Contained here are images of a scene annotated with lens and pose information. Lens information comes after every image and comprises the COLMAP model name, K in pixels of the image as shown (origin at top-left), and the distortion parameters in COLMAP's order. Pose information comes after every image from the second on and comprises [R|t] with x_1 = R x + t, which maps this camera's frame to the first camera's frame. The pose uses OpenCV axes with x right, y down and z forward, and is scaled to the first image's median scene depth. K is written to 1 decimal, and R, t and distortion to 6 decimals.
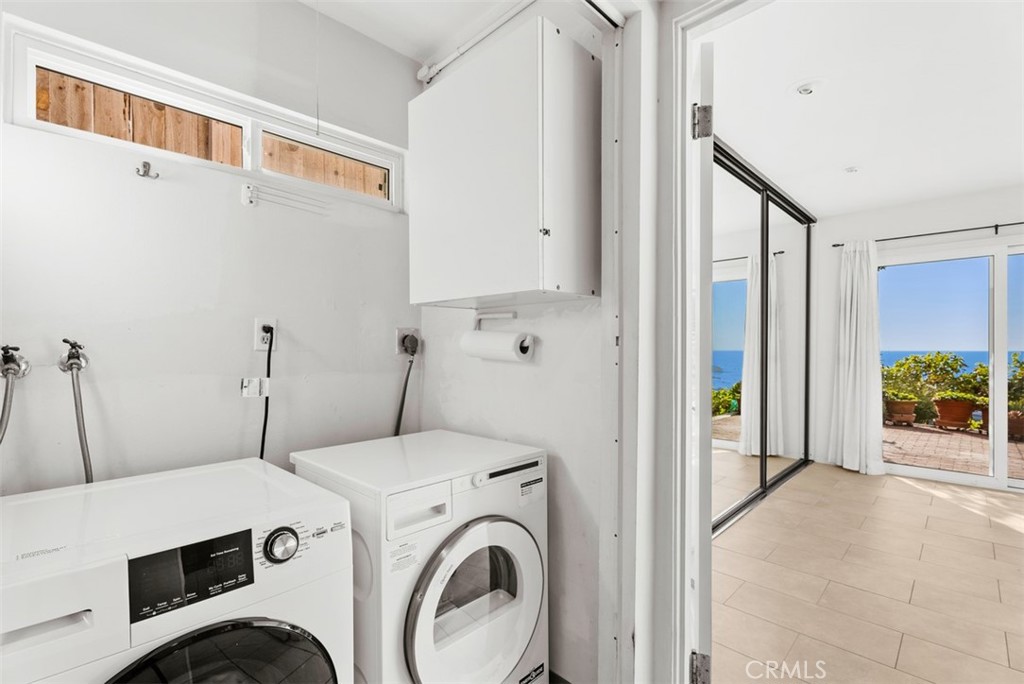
lens RADIAL K [[456.0, 0, 512.0], [0, 456.0, 342.0], [0, 0, 1]] dist [0.000020, -0.000316]
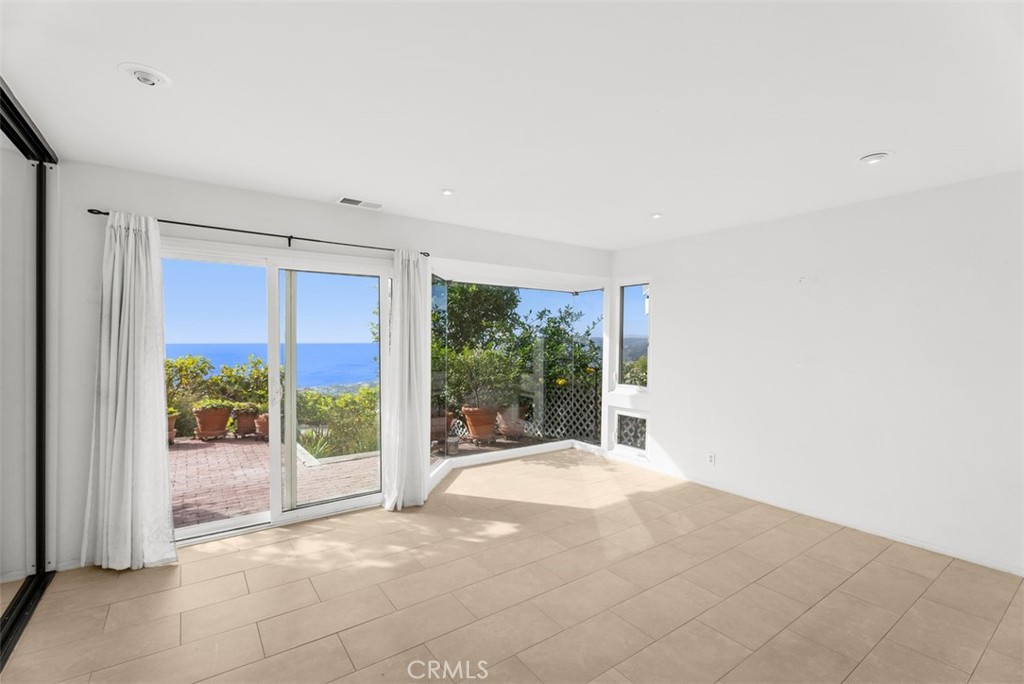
lens RADIAL K [[455.8, 0, 512.3], [0, 455.8, 350.1], [0, 0, 1]] dist [-0.002841, -0.000386]
pose [[0.170558, -0.018412, 0.985176, 0.183709], [-0.014810, 0.999665, 0.021247, -0.042520], [-0.985236, -0.018214, 0.170228, 0.312352]]
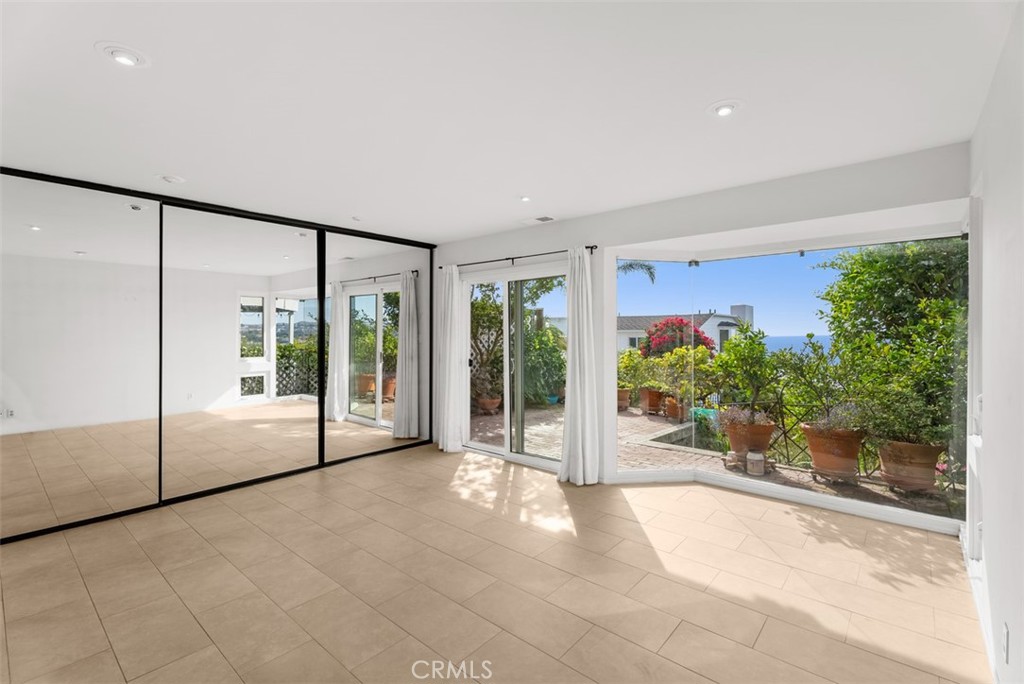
lens RADIAL K [[456.0, 0, 512.0], [0, 456.0, 342.0], [0, 0, 1]] dist [0.000020, -0.000316]
pose [[0.997048, -0.001457, 0.076765, 0.745245], [-0.001202, 0.999401, 0.034574, -0.050210], [-0.076770, -0.034564, 0.996450, -0.222949]]
